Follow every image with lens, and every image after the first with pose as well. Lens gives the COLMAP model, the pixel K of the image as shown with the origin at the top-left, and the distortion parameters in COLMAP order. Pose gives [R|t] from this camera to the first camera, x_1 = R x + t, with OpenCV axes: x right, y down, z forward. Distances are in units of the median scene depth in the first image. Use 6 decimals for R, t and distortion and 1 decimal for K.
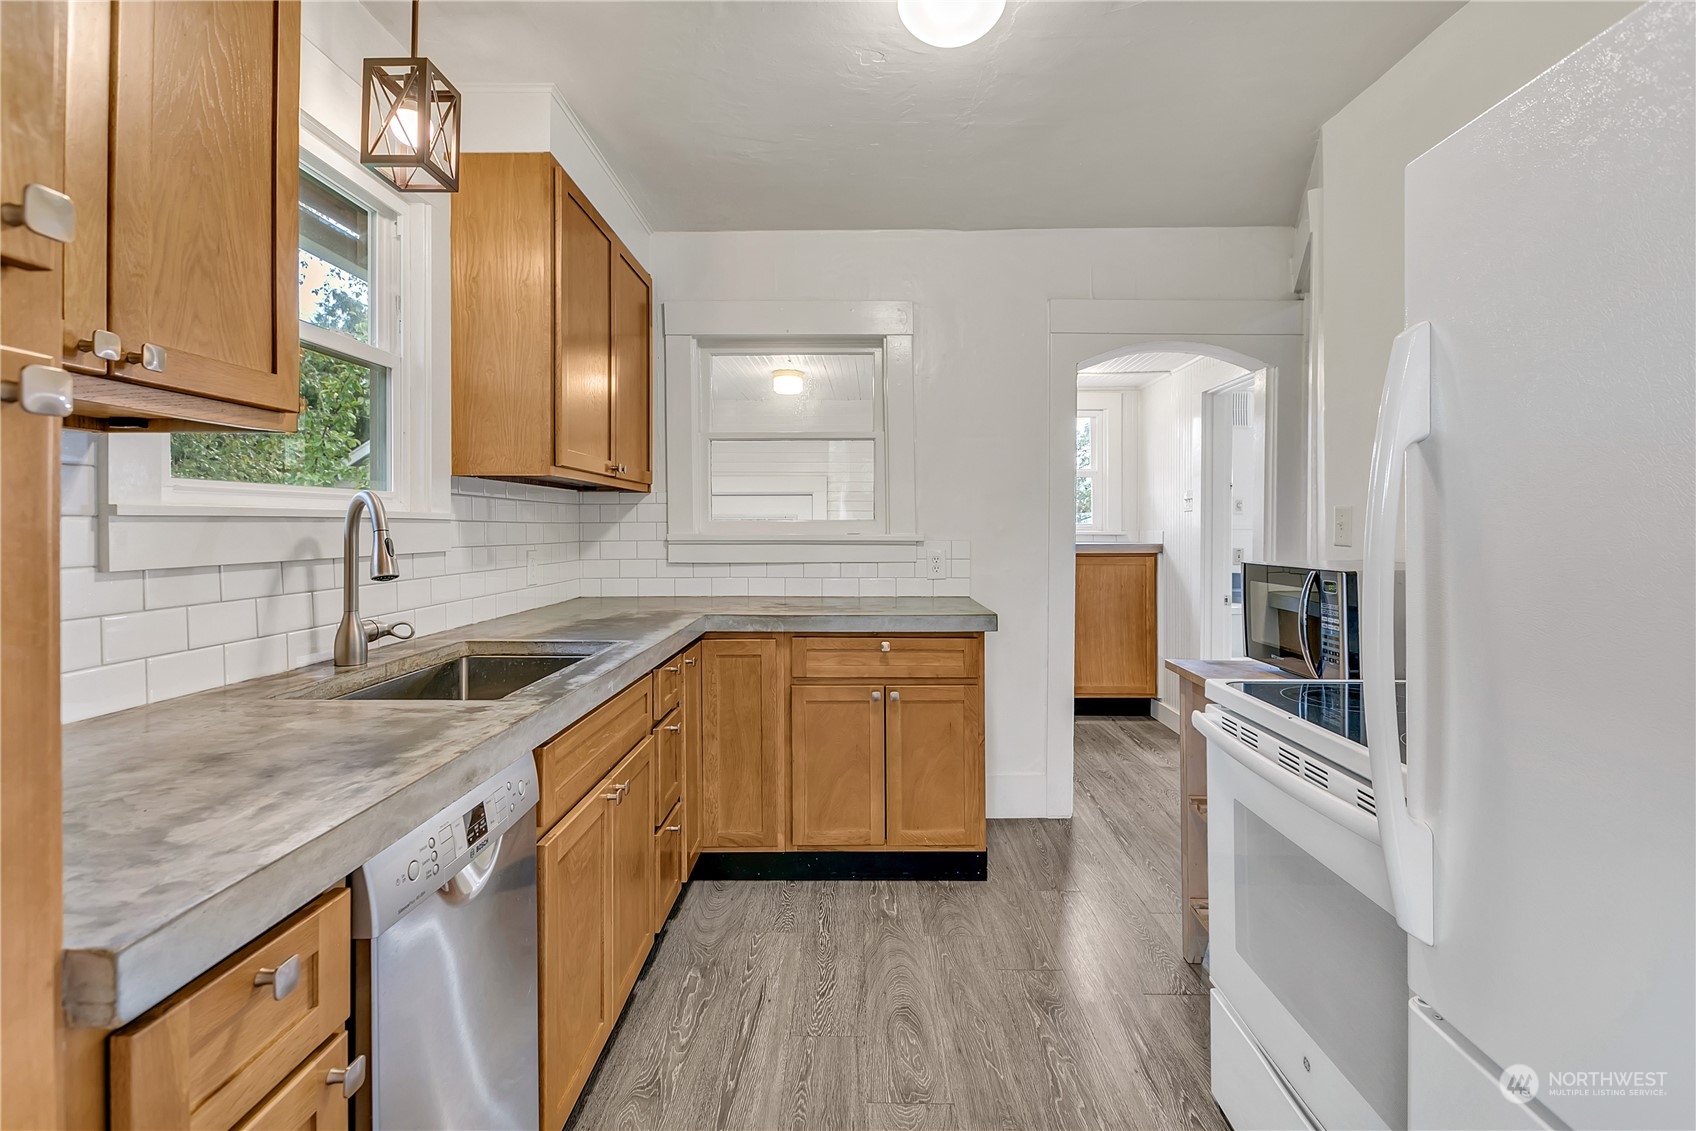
lens RADIAL K [[784.2, 0, 850.8], [0, 784.2, 524.4], [0, 0, 1]] dist [0.012639, -0.008886]
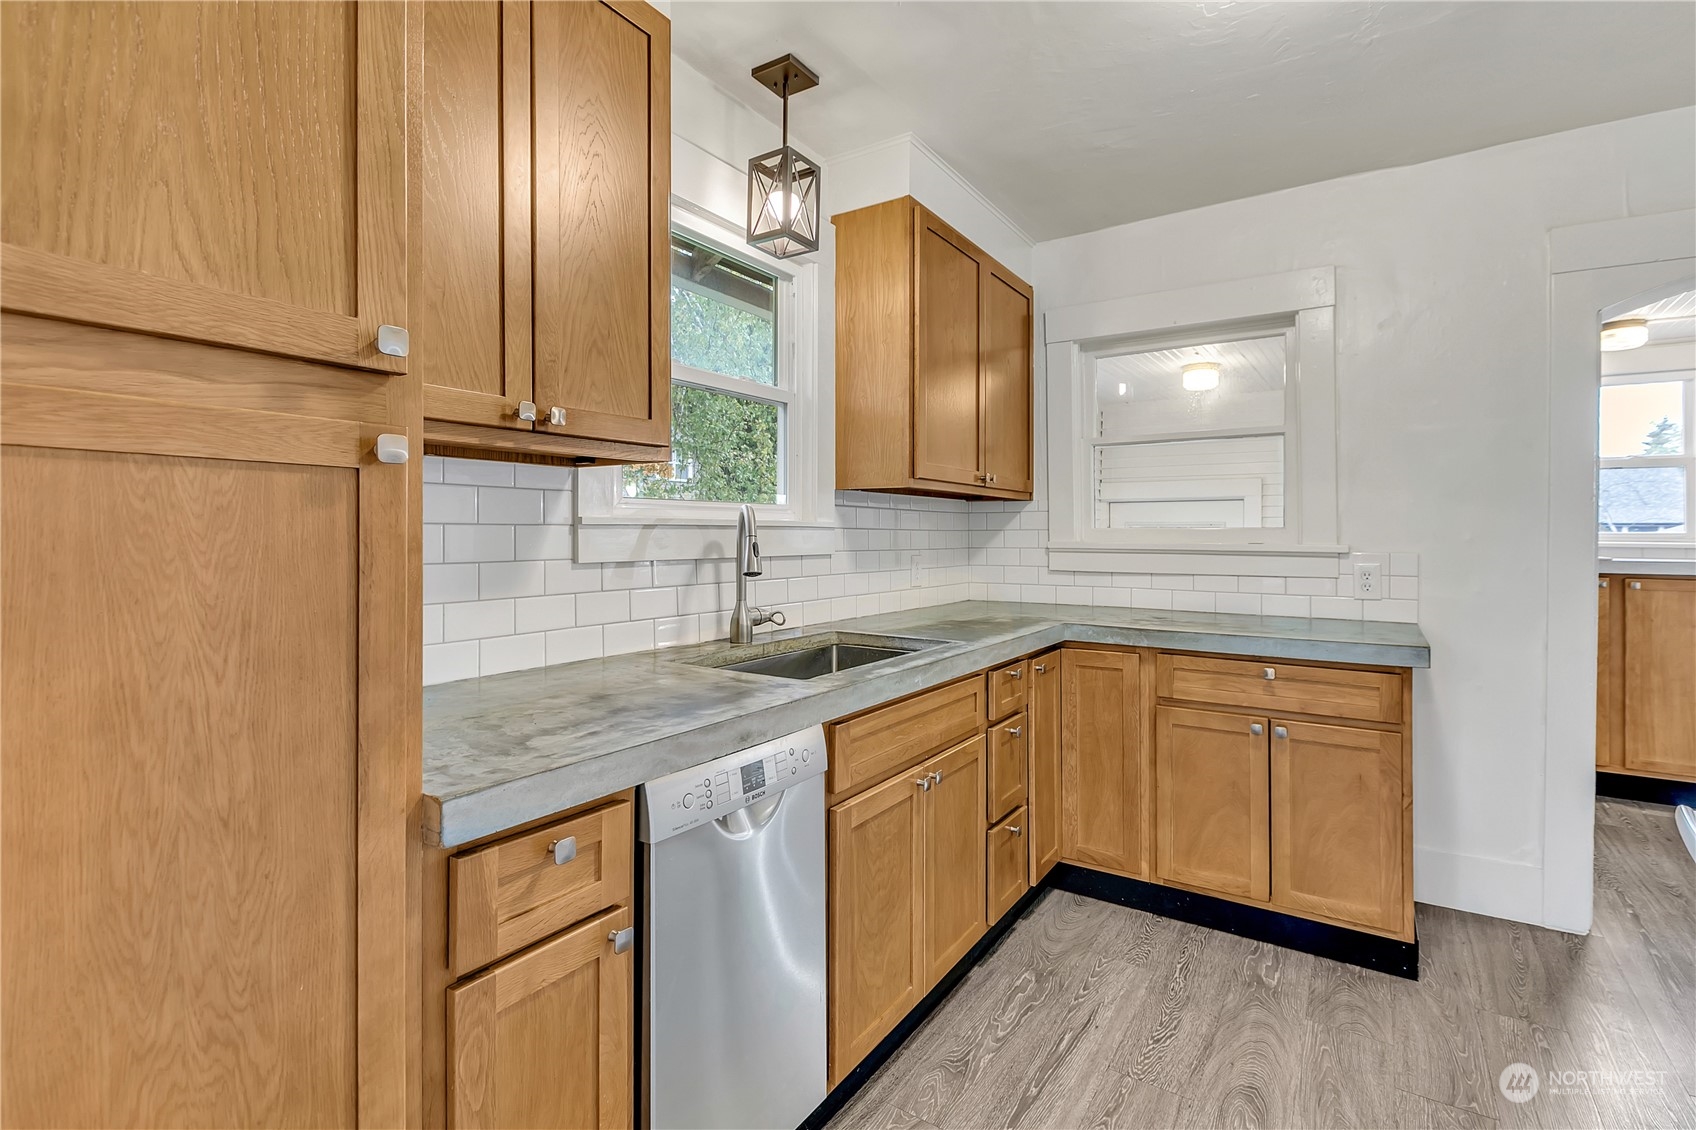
lens RADIAL K [[784.2, 0, 856.3], [0, 784.2, 536.3], [0, 0, 1]] dist [0.012639, -0.008886]
pose [[0.842134, 0.005020, -0.539245, 0.151415], [-0.002248, 0.999981, 0.005798, 0.000365], [0.539263, -0.003670, 0.842129, 0.029557]]
